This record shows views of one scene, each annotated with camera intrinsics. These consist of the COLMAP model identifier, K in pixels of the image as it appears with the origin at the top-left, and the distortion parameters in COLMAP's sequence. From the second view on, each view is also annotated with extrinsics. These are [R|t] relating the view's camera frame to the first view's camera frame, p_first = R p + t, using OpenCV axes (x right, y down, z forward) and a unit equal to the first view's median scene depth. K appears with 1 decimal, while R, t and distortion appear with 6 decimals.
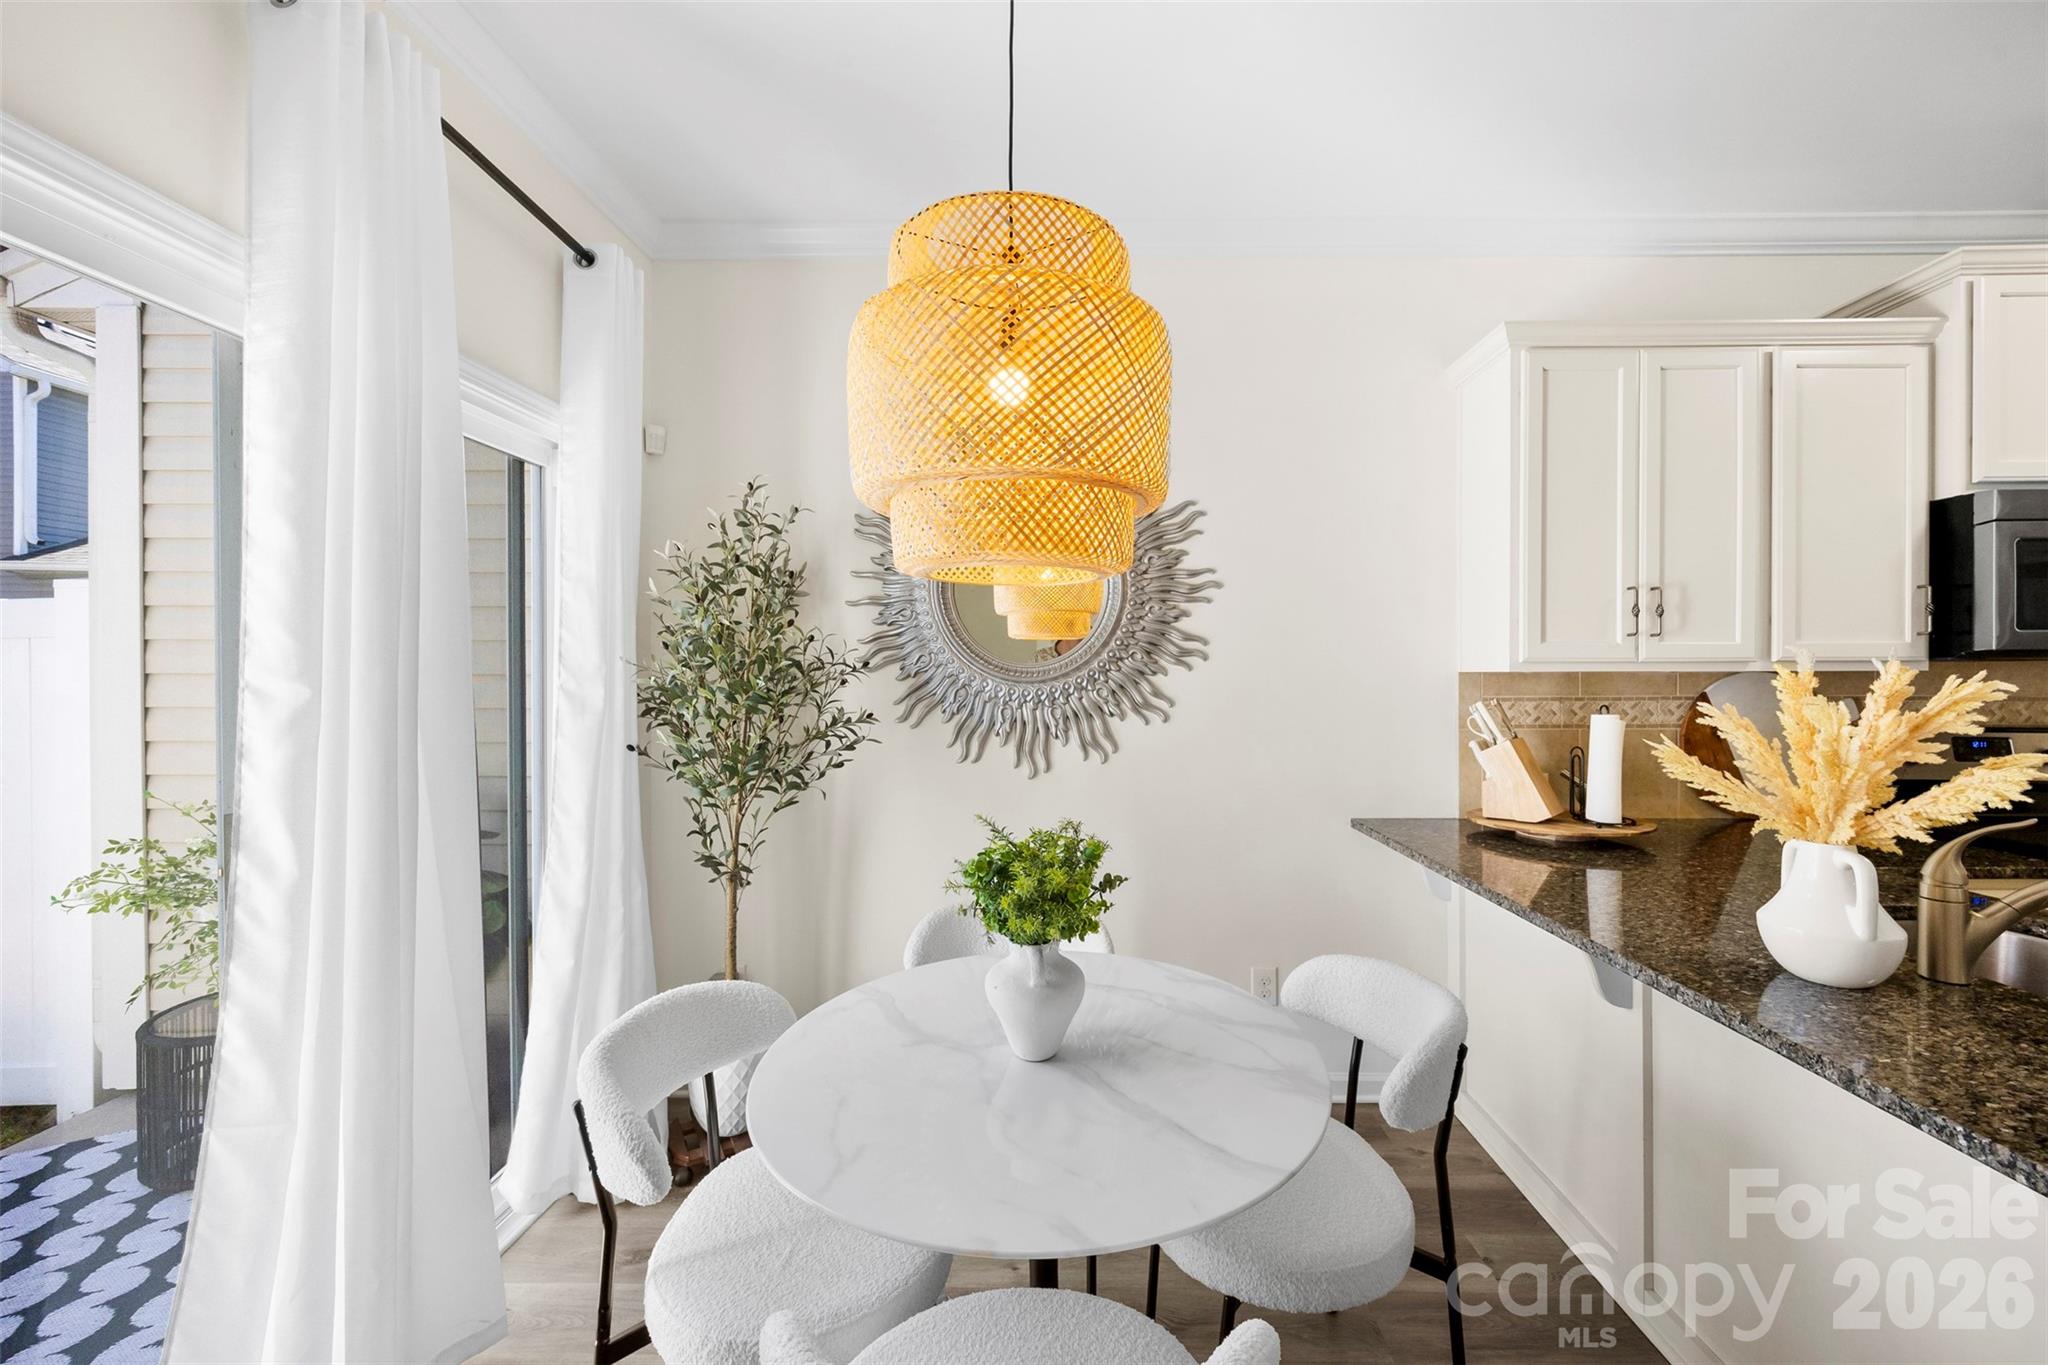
lens RADIAL K [[802.2, 0, 1044.5], [0, 802.2, 681.5], [0, 0, 1]] dist [-0.002354, -0.000043]
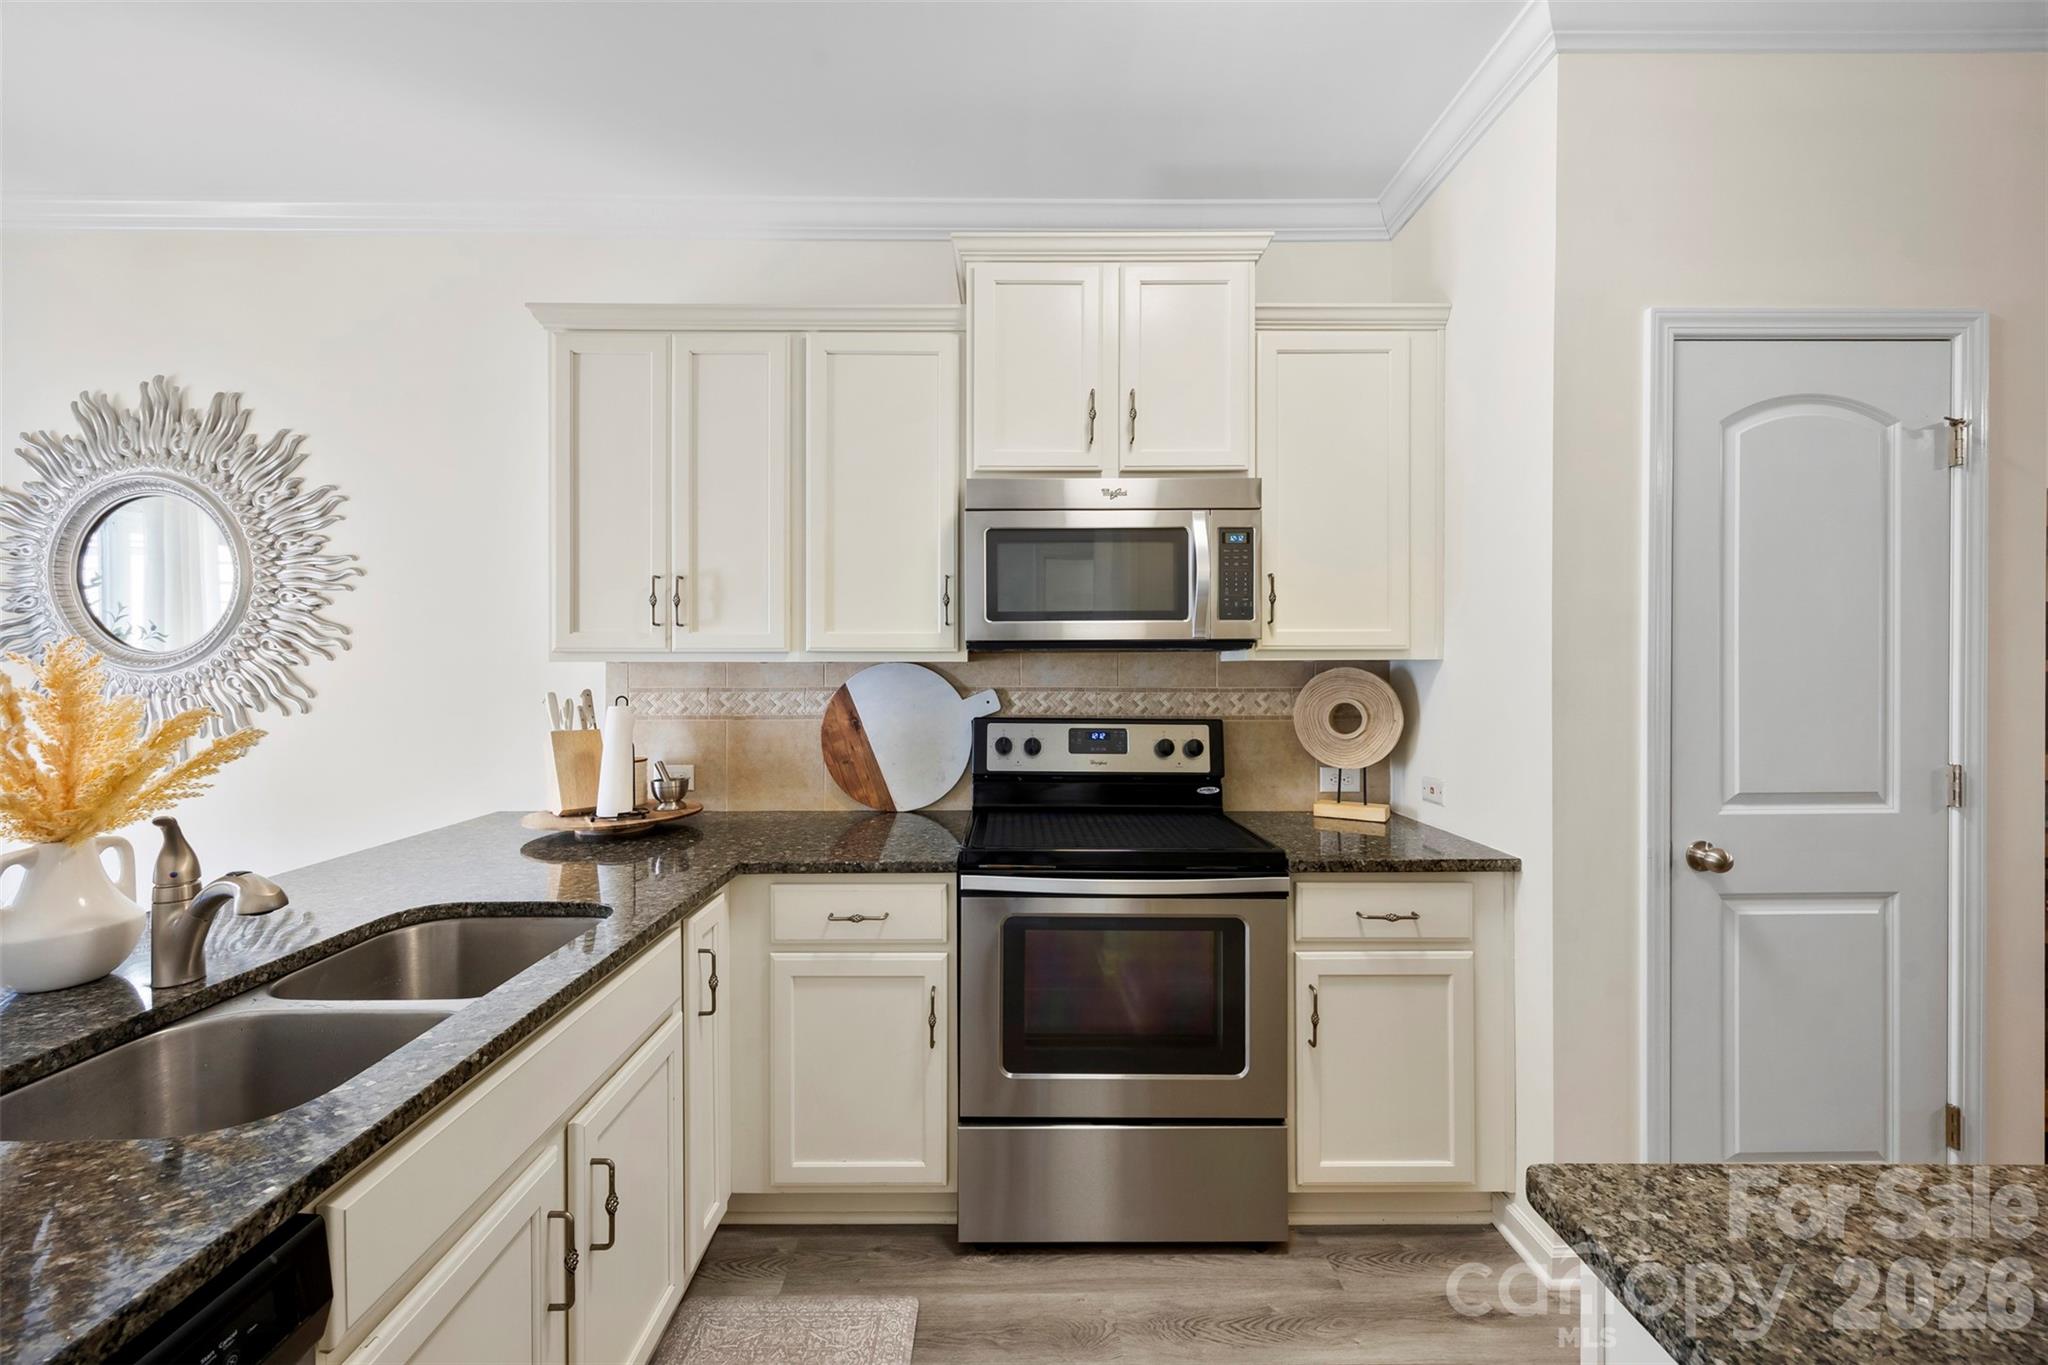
lens RADIAL K [[802.2, 0, 1023.7], [0, 802.2, 673.3], [0, 0, 1]] dist [-0.002354, -0.000043]
pose [[0.999556, 0.001152, 0.029762, 1.105011], [-0.001231, 0.999996, 0.002638, -0.001392], [-0.029759, -0.002673, 0.999554, 0.005575]]
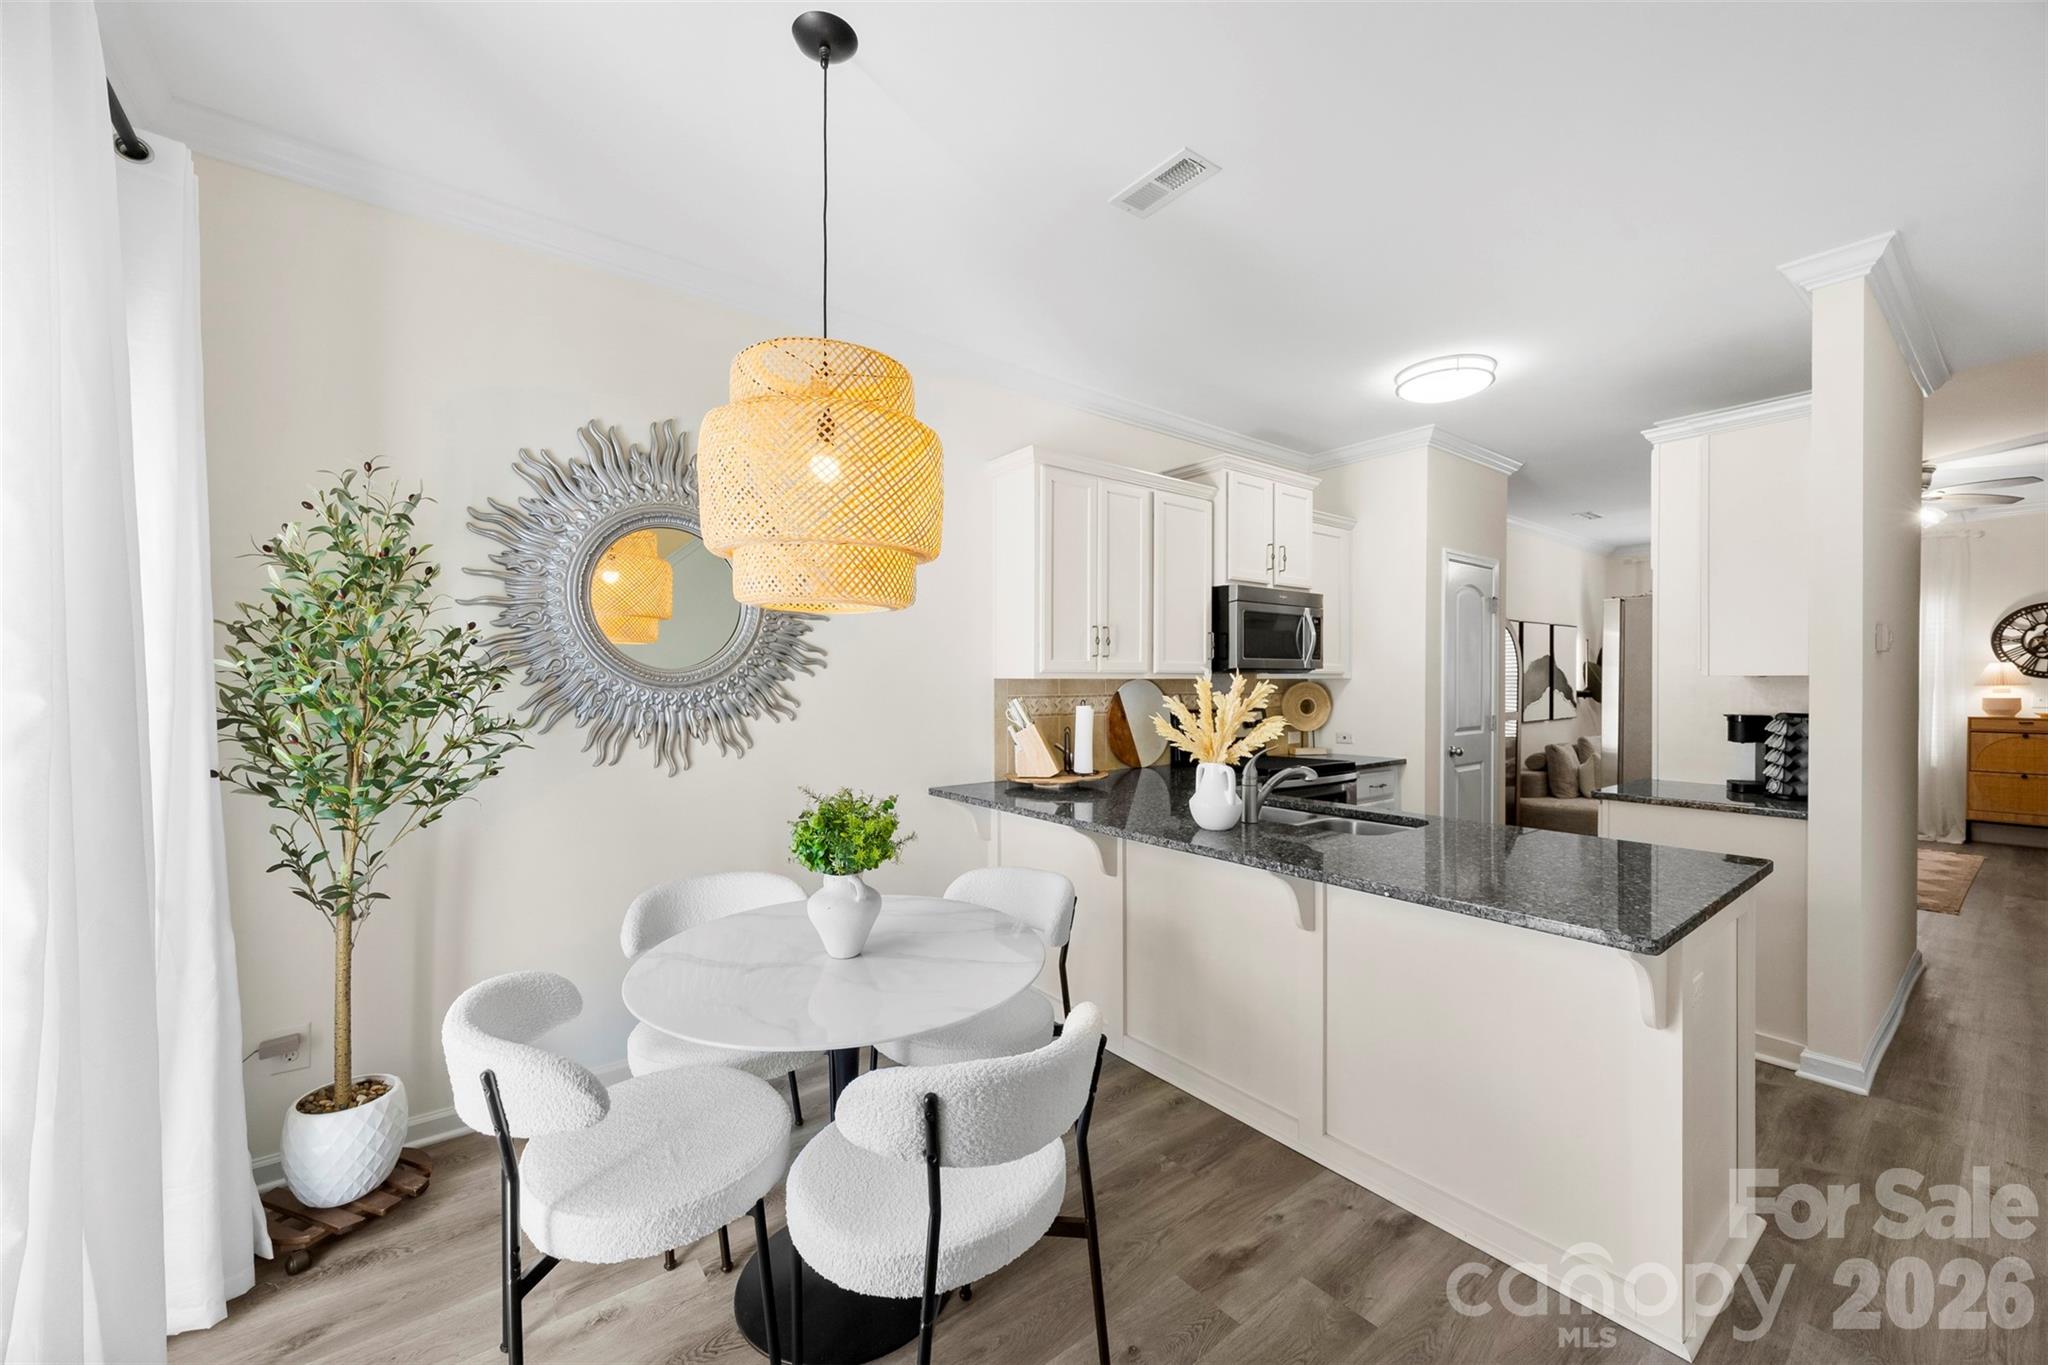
lens RADIAL K [[802.2, 0, 1042.9], [0, 802.2, 694.0], [0, 0, 1]] dist [-0.002354, -0.000043]
pose [[0.765544, -0.008889, 0.643322, -0.365423], [0.001747, 0.999930, 0.011738, -0.000977], [-0.643381, -0.007862, 0.765506, -0.157624]]
